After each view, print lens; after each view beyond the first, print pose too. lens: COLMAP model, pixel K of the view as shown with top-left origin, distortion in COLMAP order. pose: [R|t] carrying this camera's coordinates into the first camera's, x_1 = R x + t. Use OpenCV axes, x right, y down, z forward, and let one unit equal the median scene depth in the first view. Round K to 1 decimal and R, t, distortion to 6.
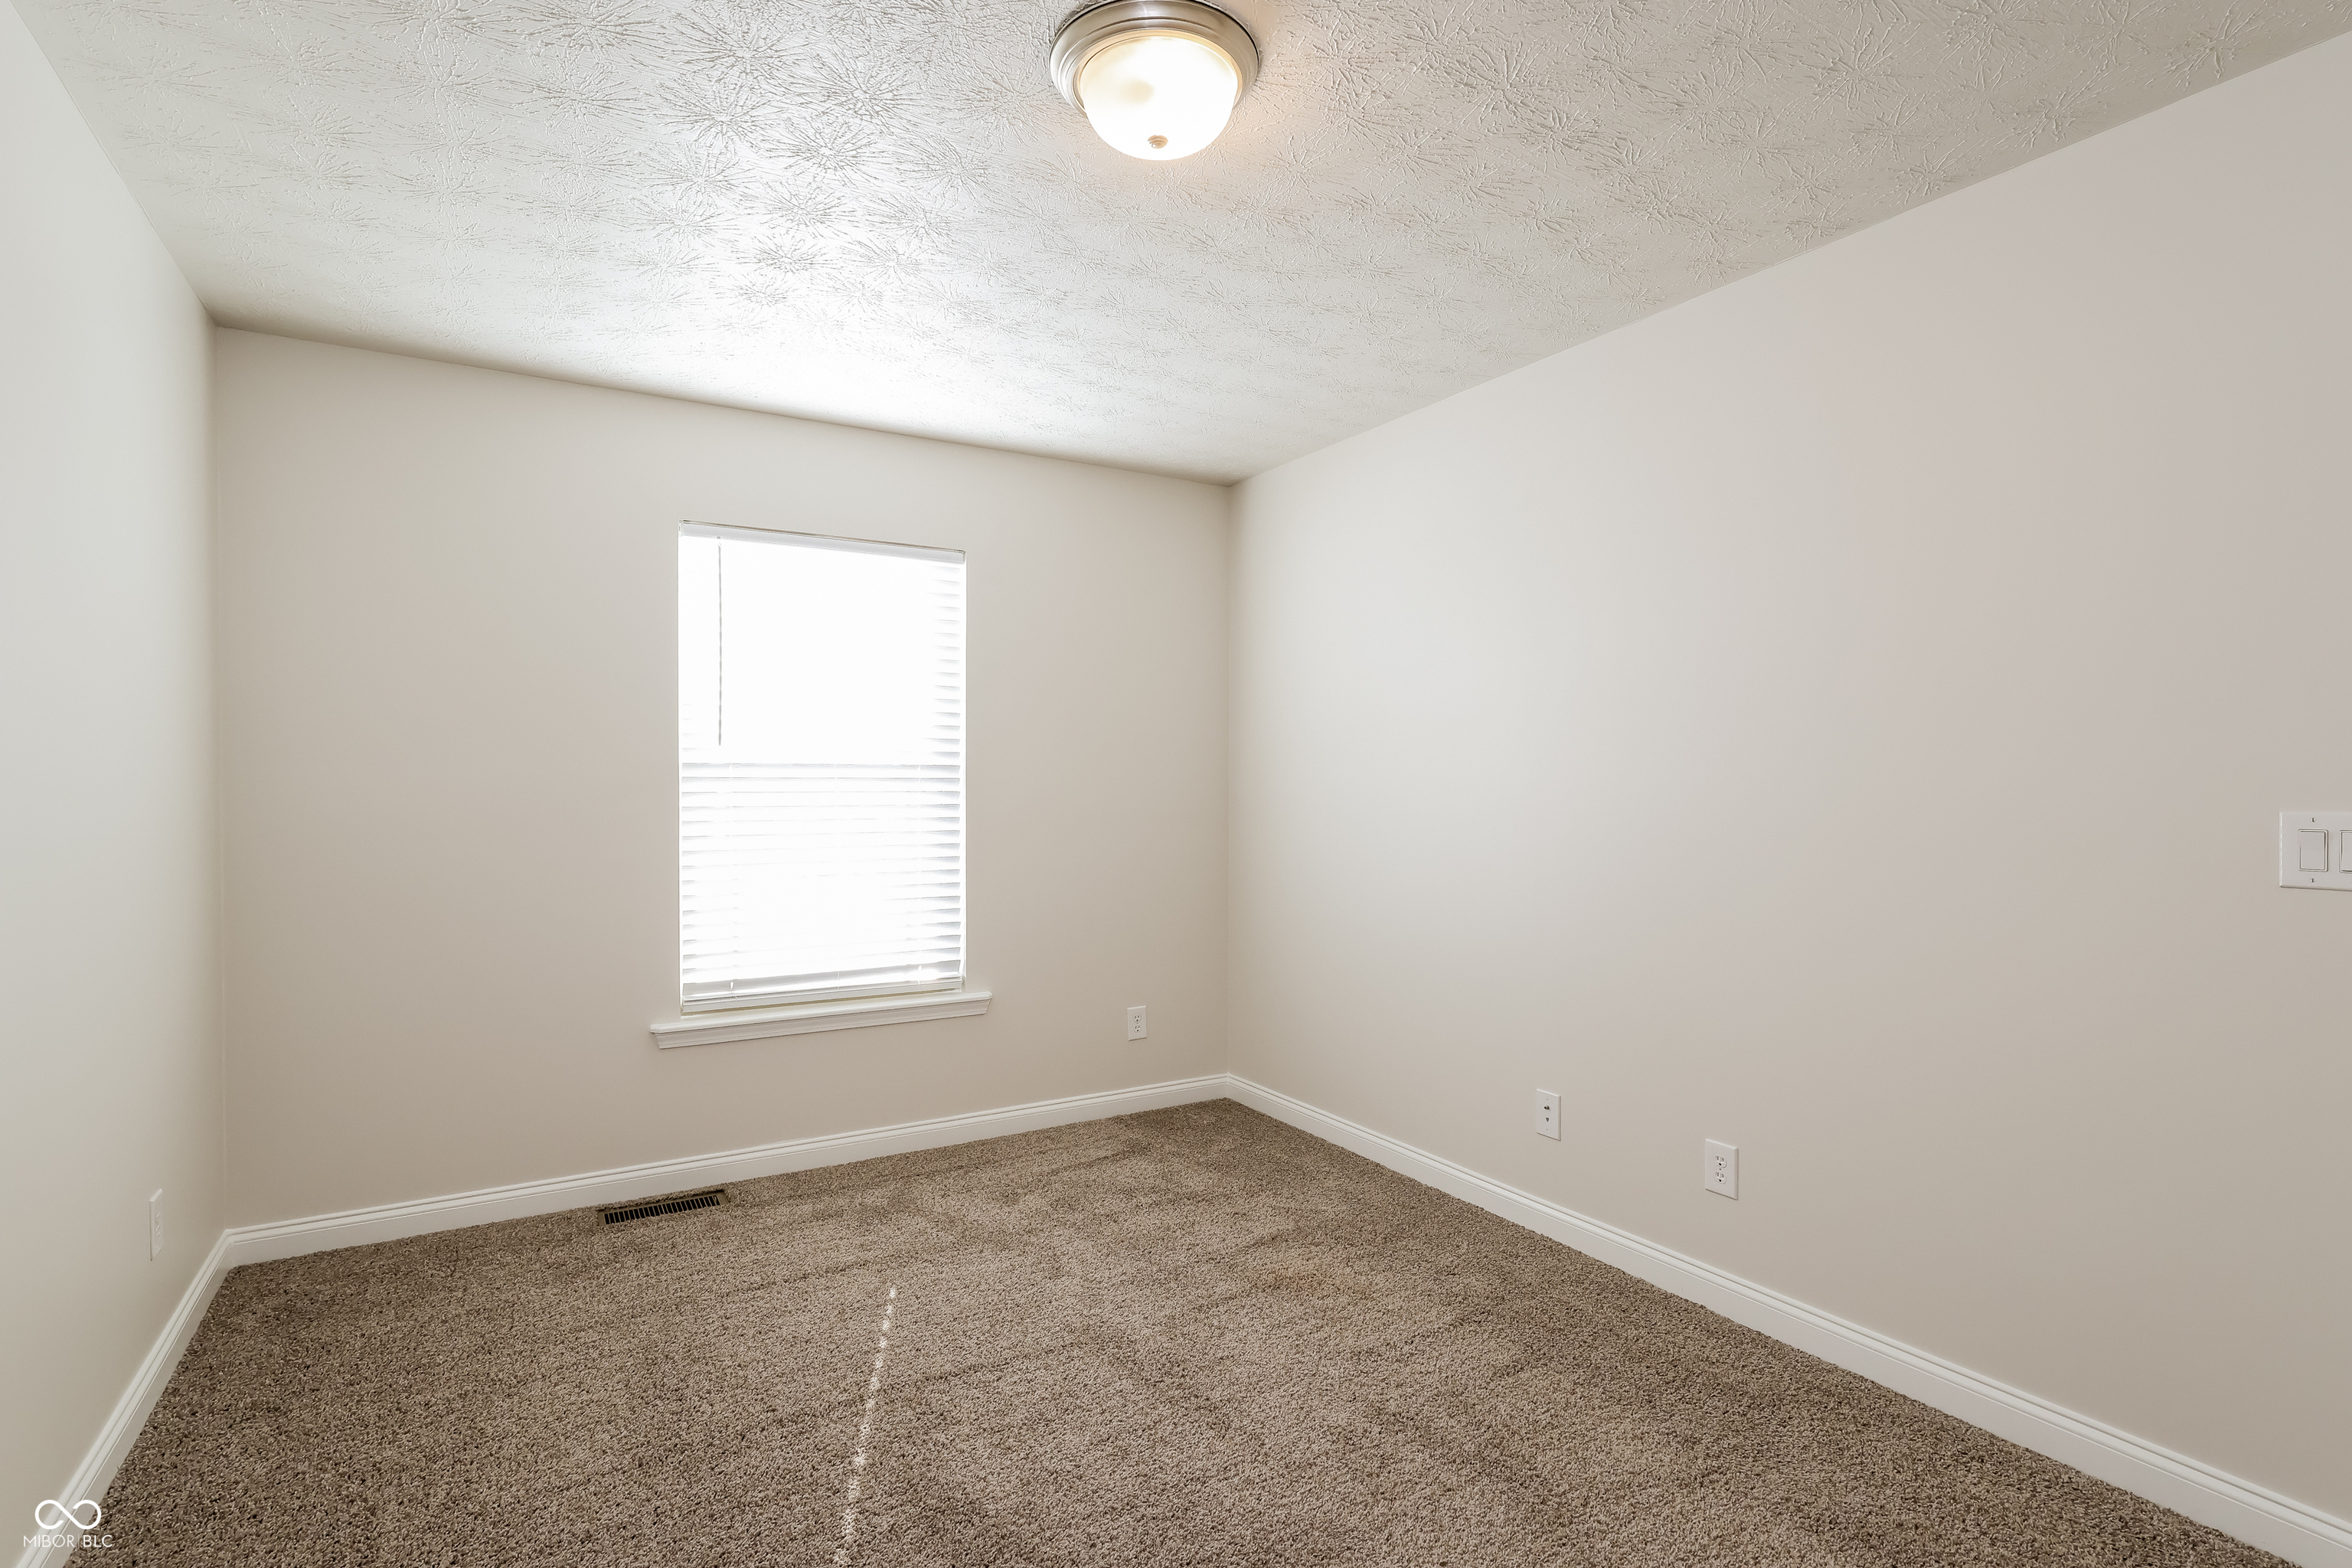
lens RADIAL K [[1132.0, 0, 1171.9], [0, 1132.0, 766.3], [0, 0, 1]] dist [0.014100, -0.000641]
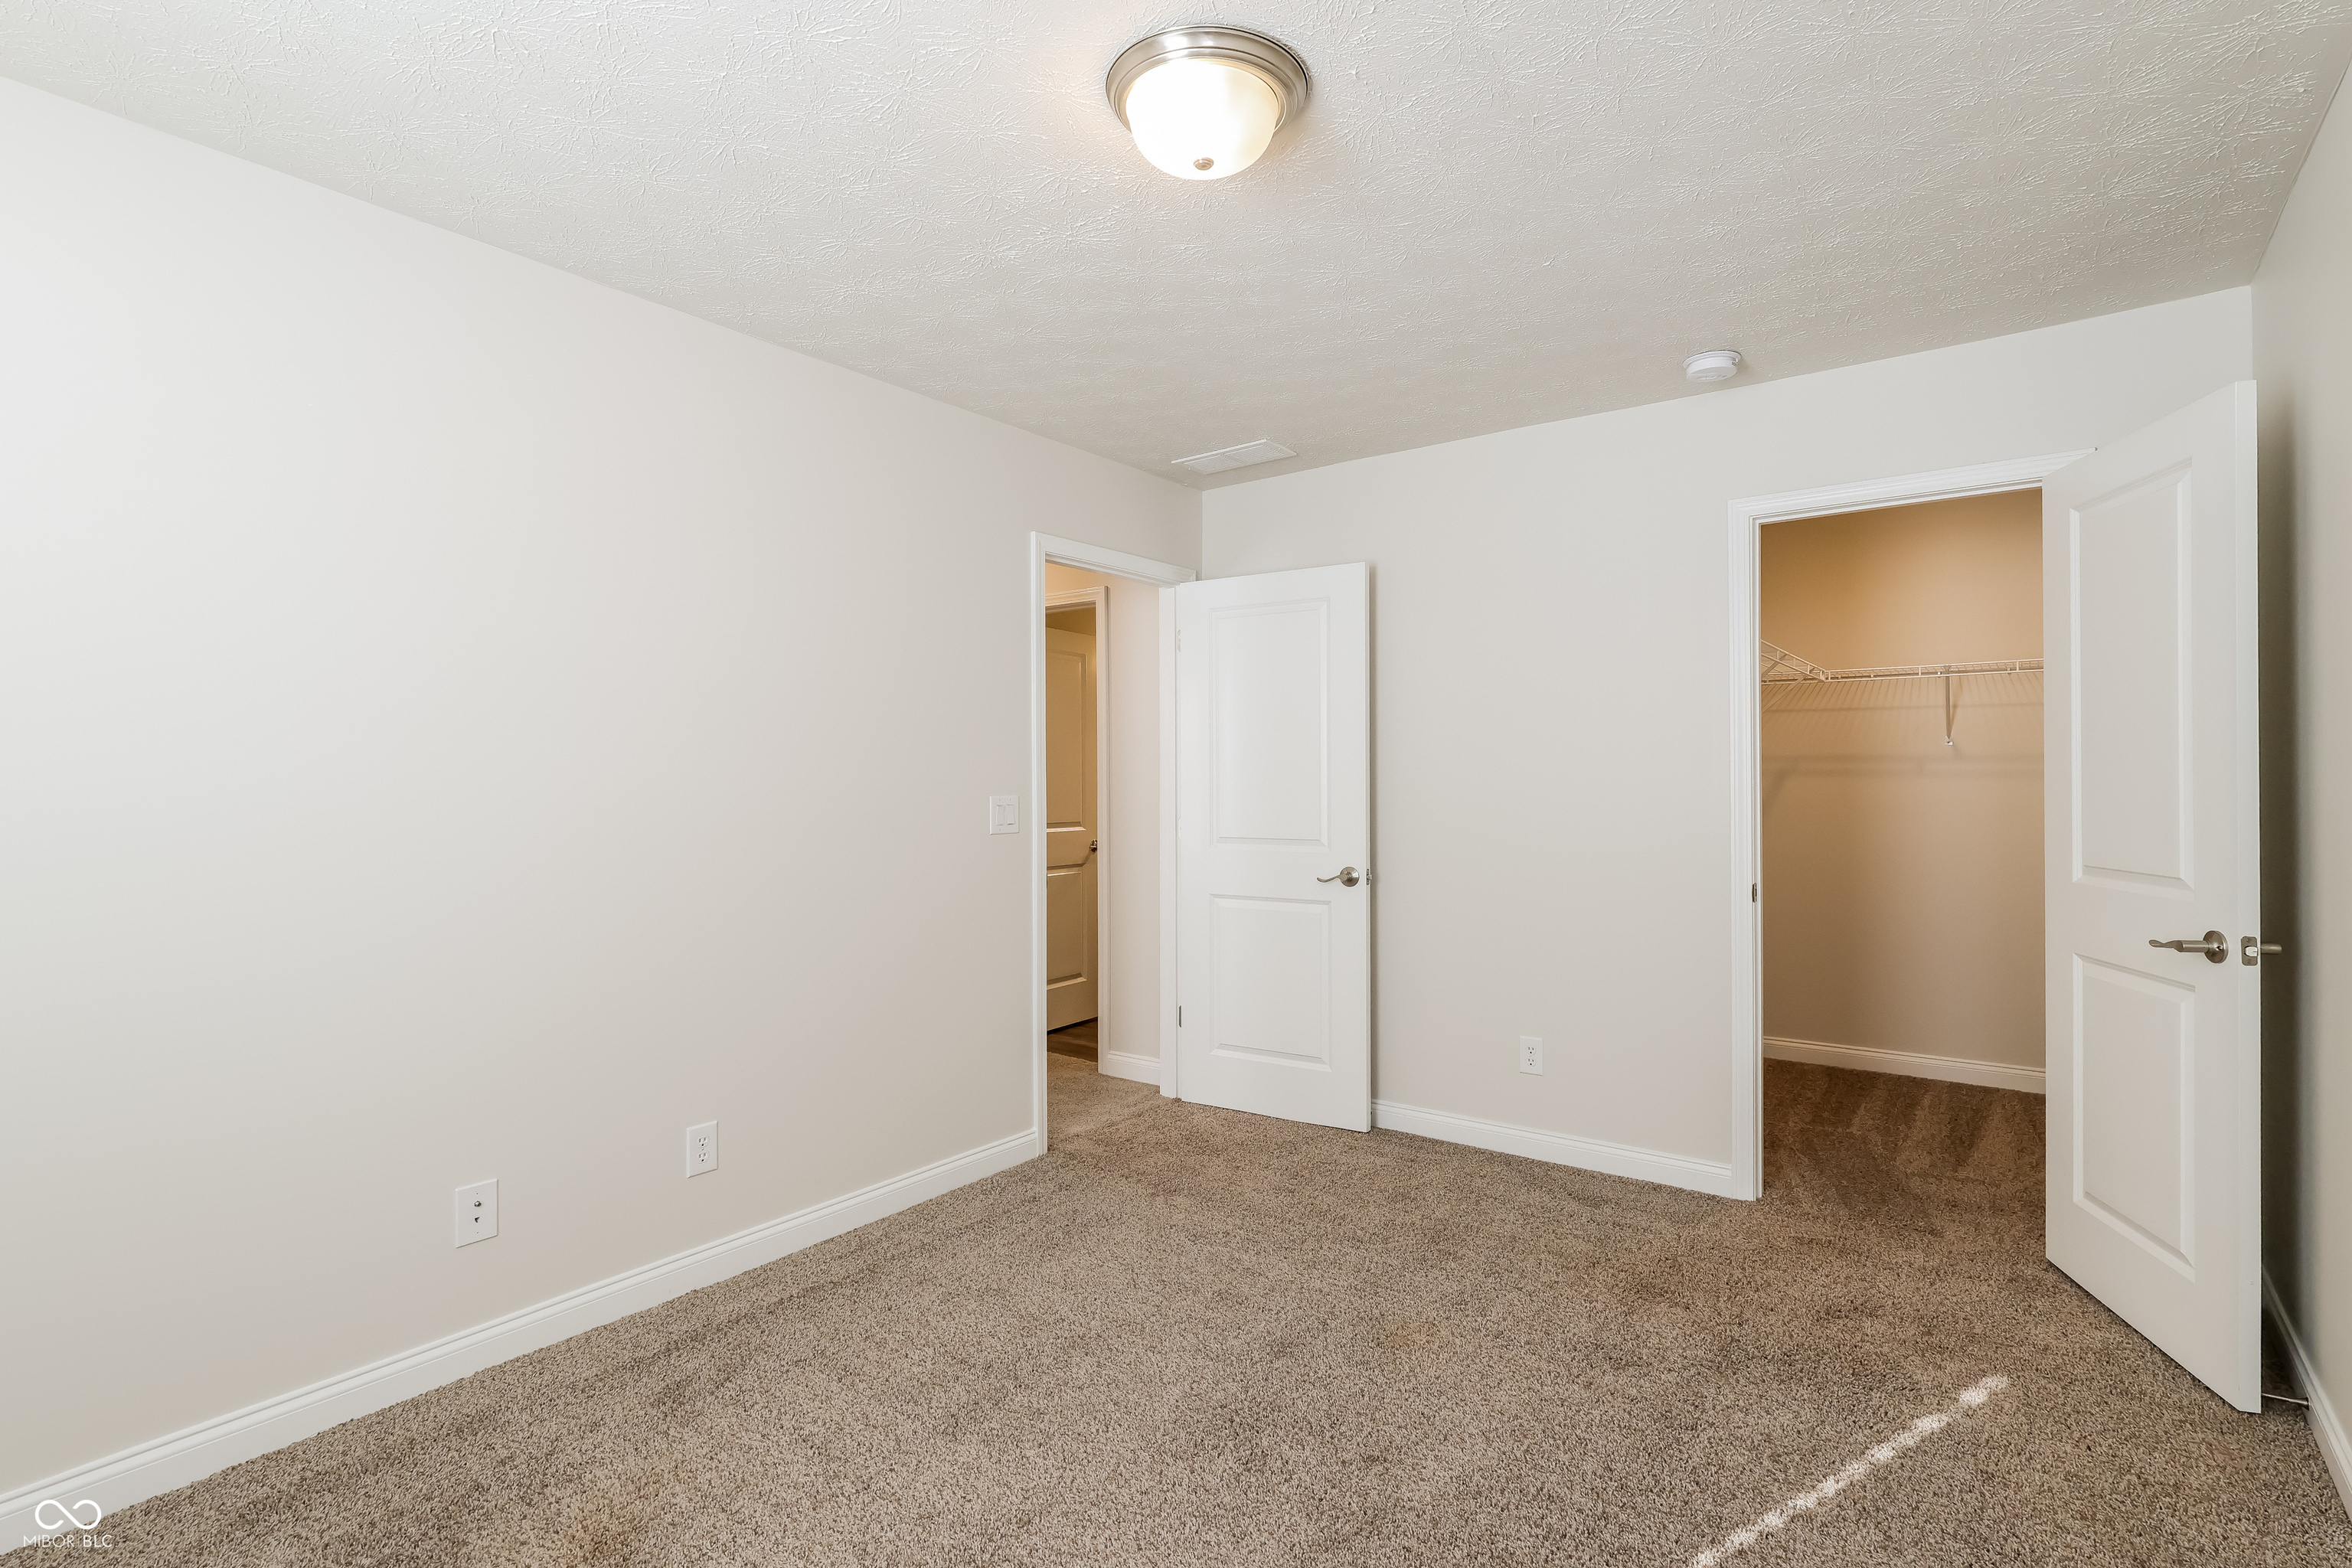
lens RADIAL K [[1132.0, 0, 1173.6], [0, 1132.0, 773.7], [0, 0, 1]] dist [0.014100, -0.000641]
pose [[-0.376269, 0.010960, 0.926446, -0.393319], [-0.007871, 0.999856, -0.015025, 0.012293], [-0.926477, -0.012946, -0.376128, 0.598910]]
